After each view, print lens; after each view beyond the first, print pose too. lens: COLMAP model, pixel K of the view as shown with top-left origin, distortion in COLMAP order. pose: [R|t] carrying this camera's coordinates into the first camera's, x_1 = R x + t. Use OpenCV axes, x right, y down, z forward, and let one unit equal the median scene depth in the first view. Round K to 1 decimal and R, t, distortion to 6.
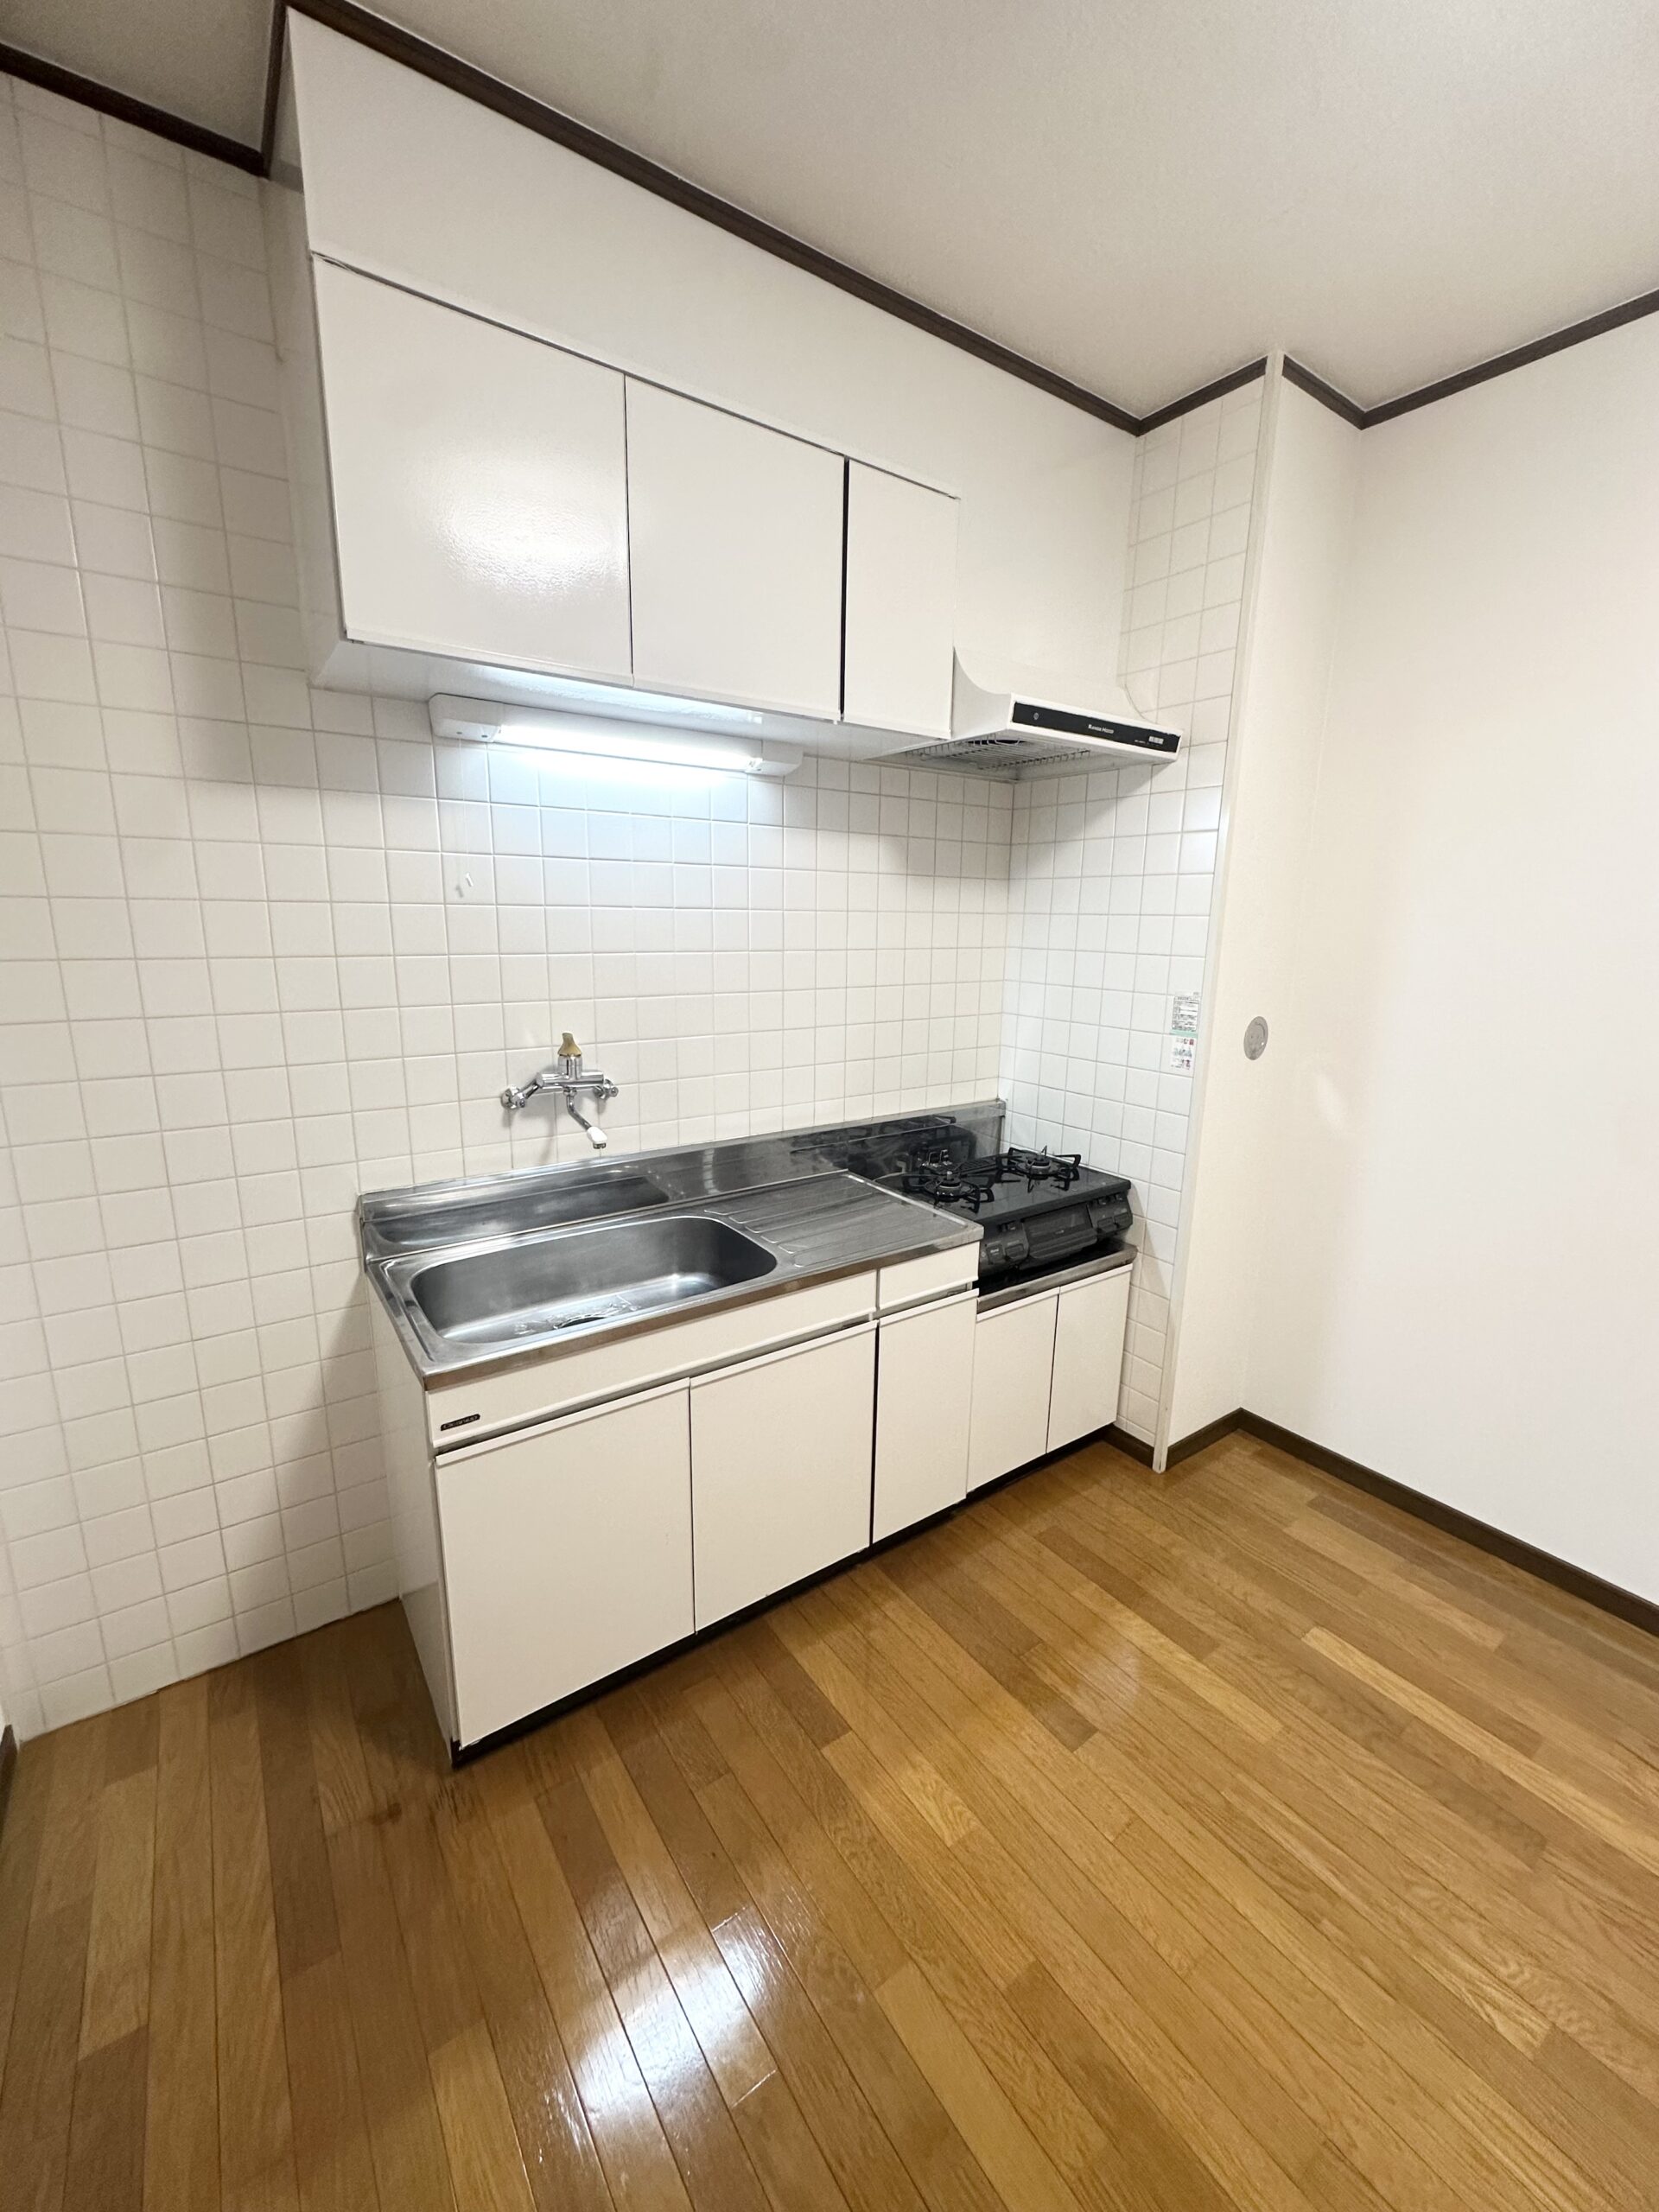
lens RADIAL K [[884.2, 0, 829.0], [0, 884.2, 1104.5], [0, 0, 1]] dist [-0.002679, 0.000657]
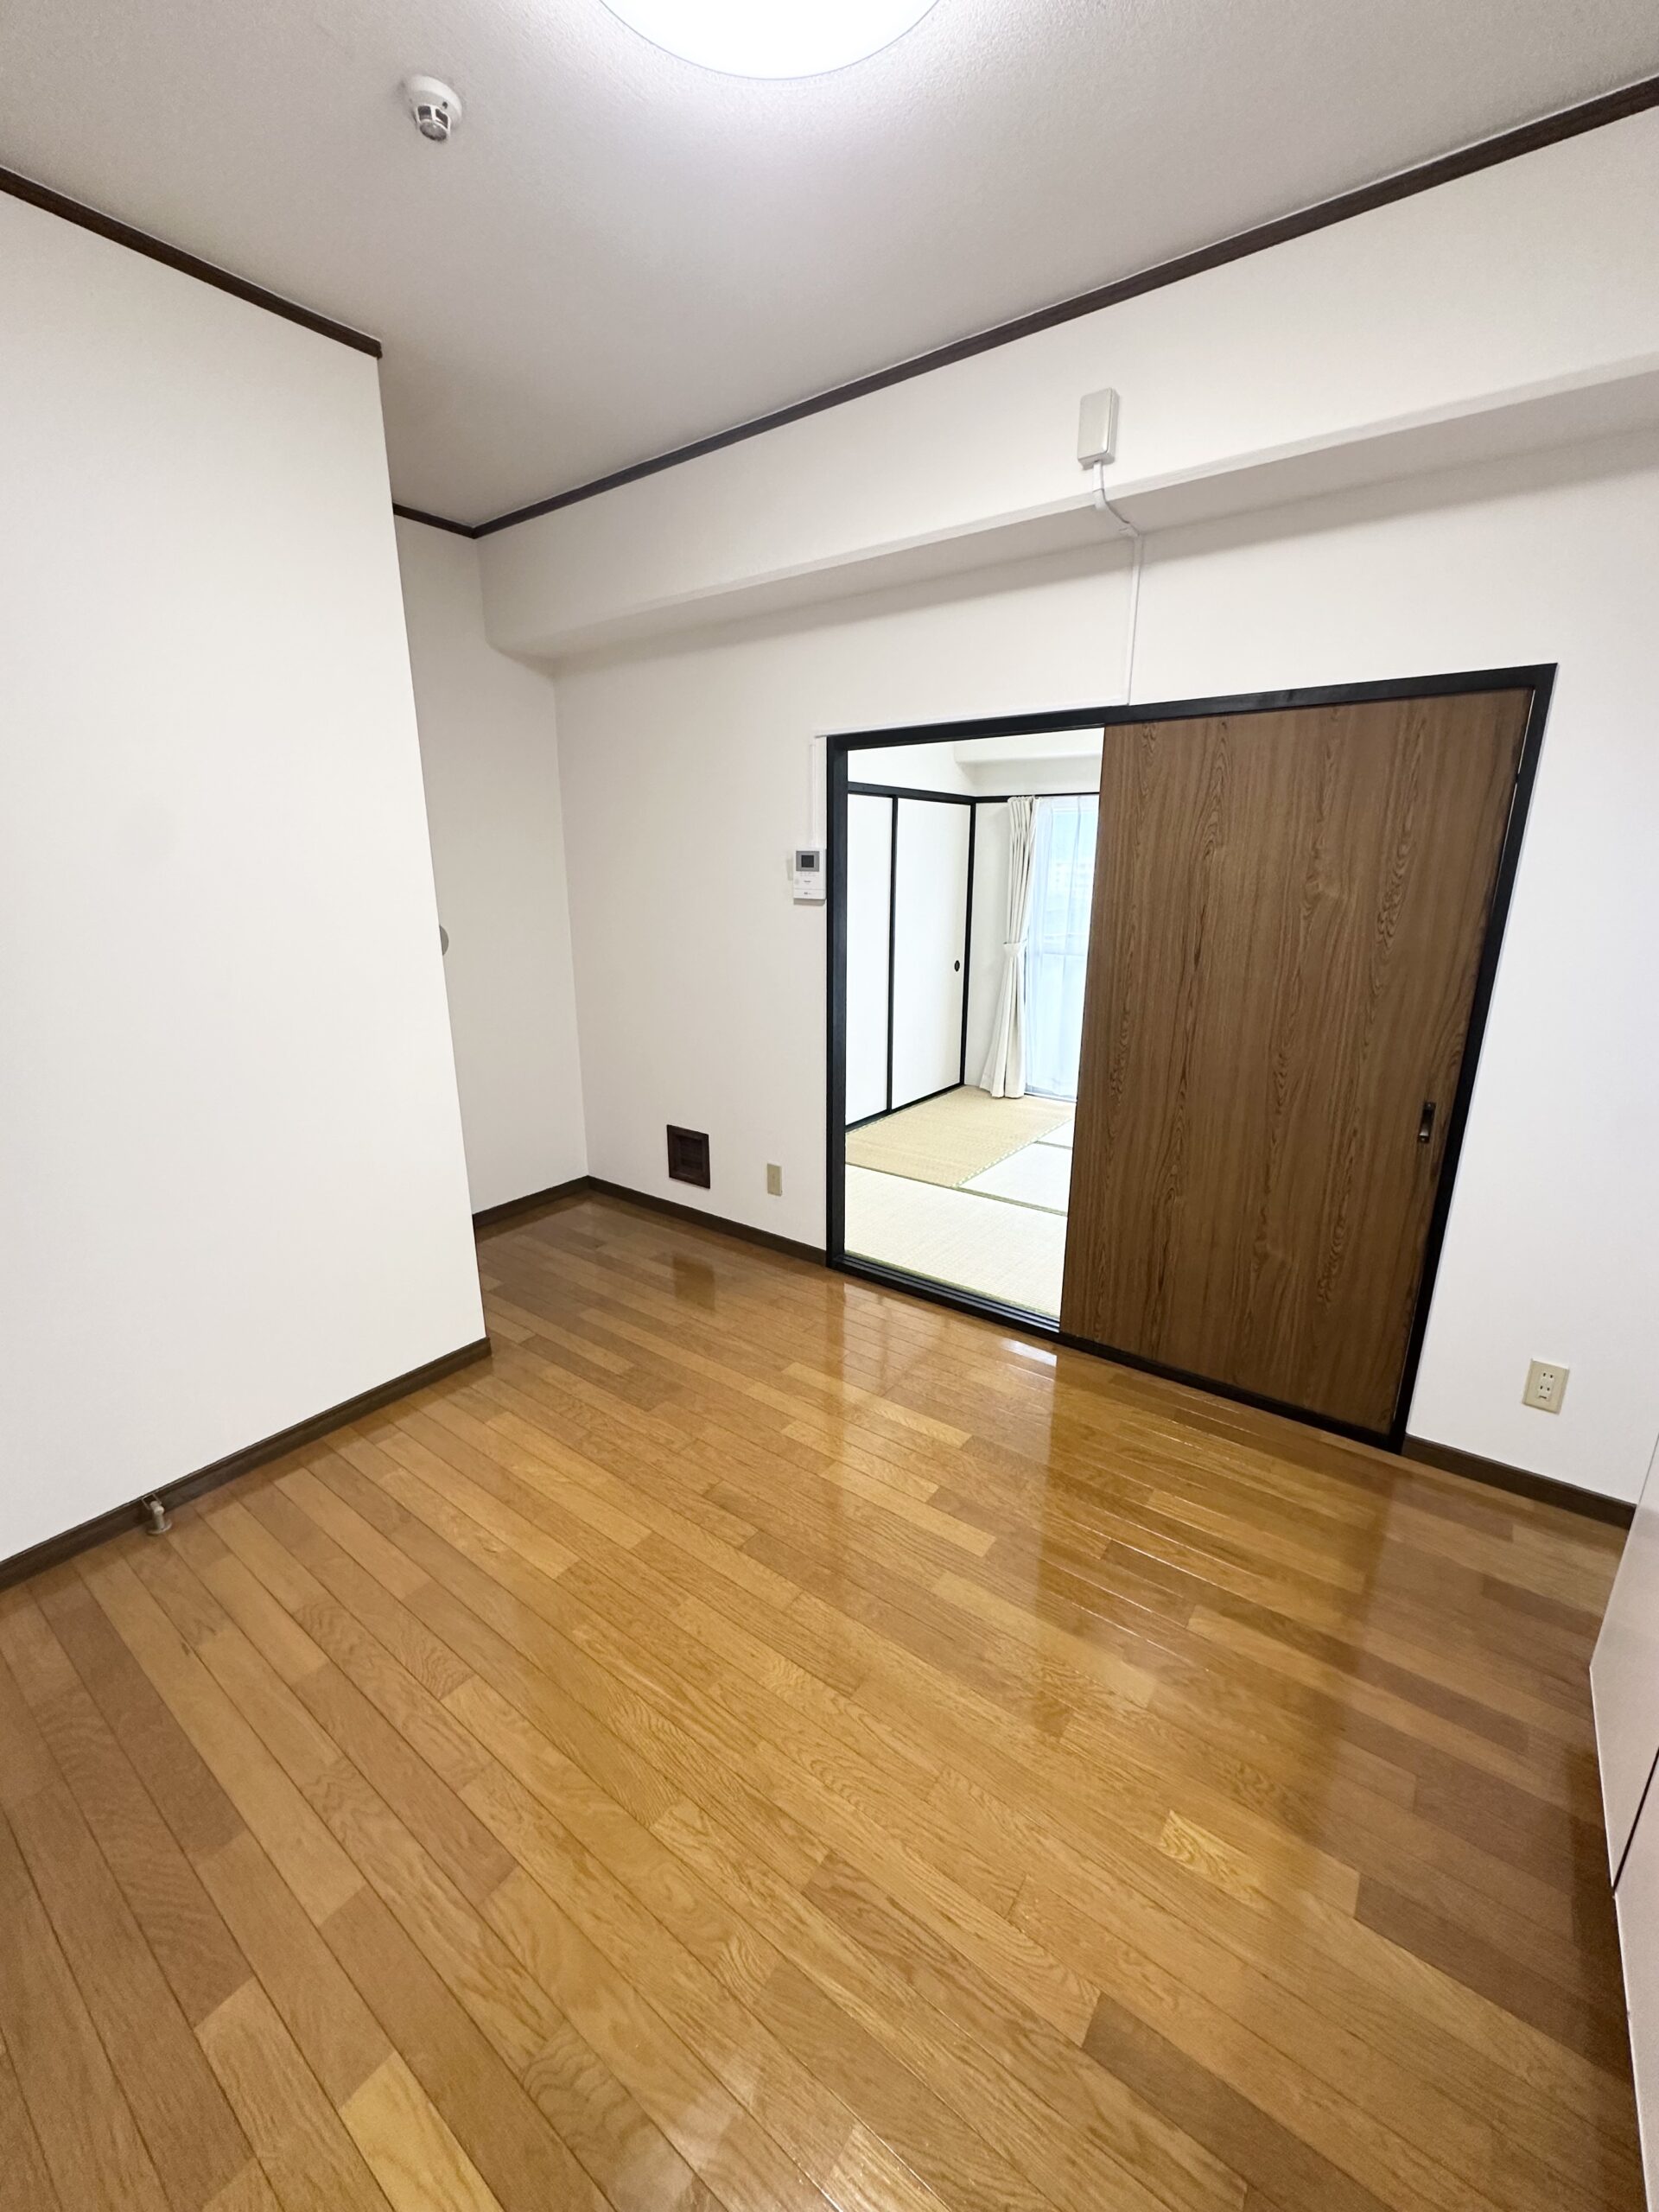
lens RADIAL K [[884.2, 0, 828.4], [0, 884.2, 1108.4], [0, 0, 1]] dist [-0.002679, 0.000657]
pose [[-0.950646, 0.069428, -0.302410, 0.579662], [-0.077161, 0.891125, 0.447149, -0.211061], [0.300530, 0.448414, -0.841788, 1.063949]]
